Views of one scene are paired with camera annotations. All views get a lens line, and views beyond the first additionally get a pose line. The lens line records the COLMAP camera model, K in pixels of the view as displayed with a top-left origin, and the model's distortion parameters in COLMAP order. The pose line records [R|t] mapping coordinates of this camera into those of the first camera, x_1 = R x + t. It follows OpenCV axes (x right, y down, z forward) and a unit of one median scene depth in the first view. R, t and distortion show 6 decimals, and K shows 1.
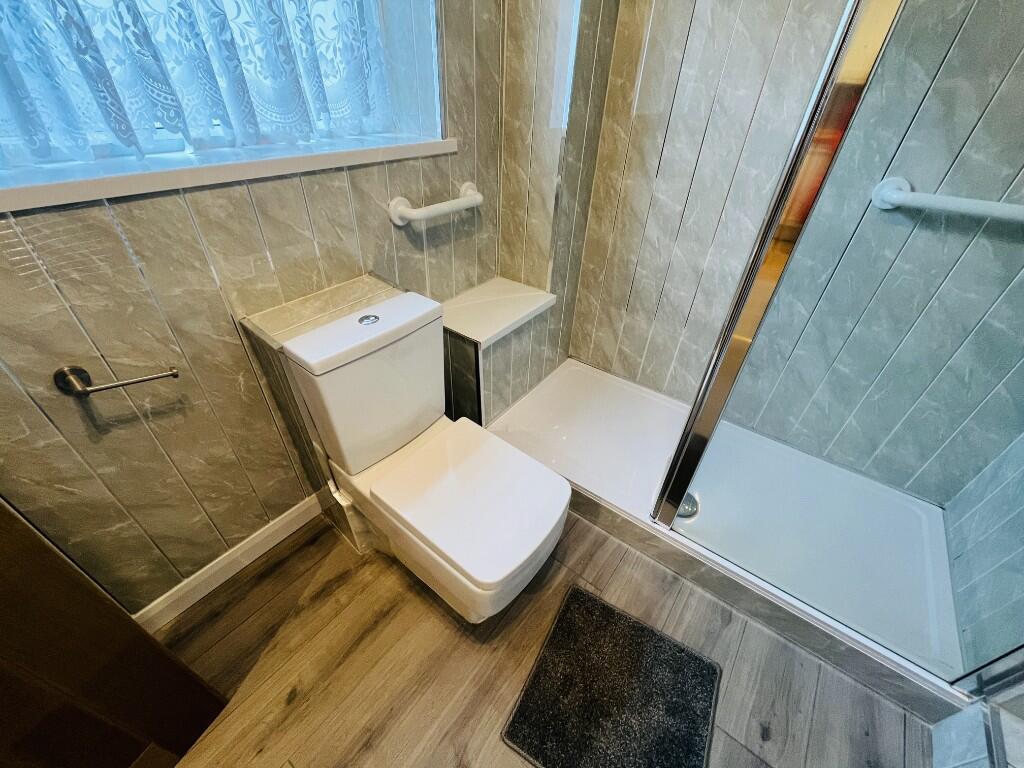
lens RADIAL K [[414.3, 0, 510.0], [0, 414.3, 382.9], [0, 0, 1]] dist [-0.006728, 0.000405]
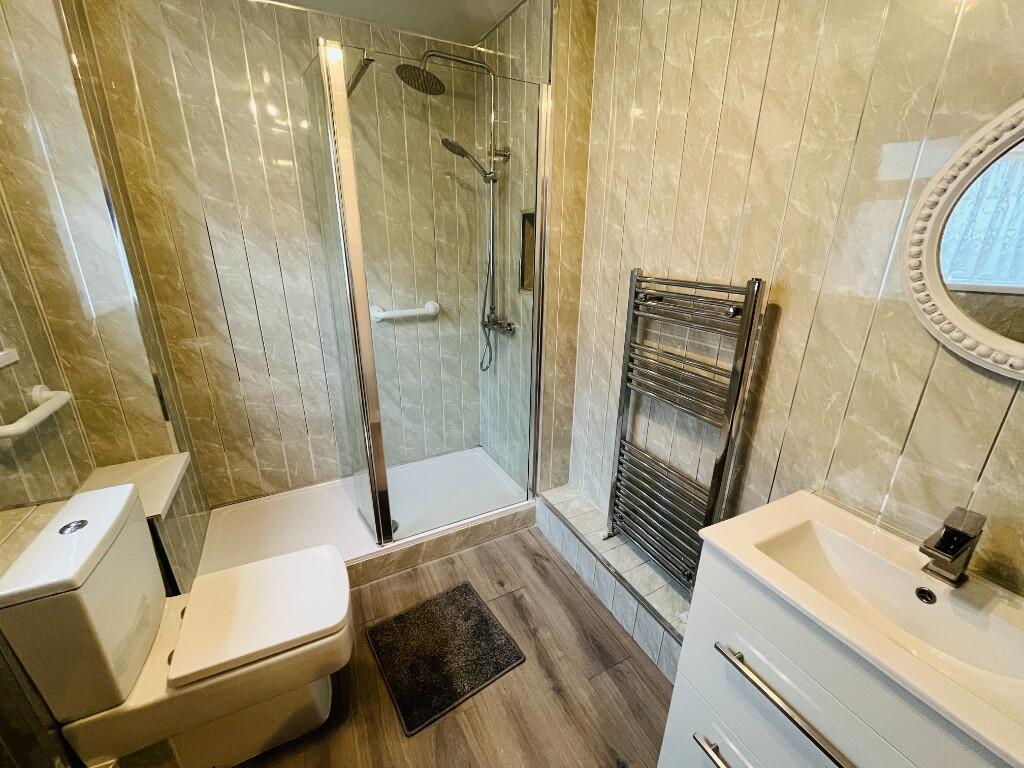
lens RADIAL K [[414.3, 0, 510.0], [0, 414.3, 382.9], [0, 0, 1]] dist [-0.006728, 0.000405]
pose [[0.429584, -0.320012, 0.844423, -0.435333], [0.548329, 0.835415, 0.037646, 0.060738], [-0.717491, 0.446849, 0.534353, -0.268529]]
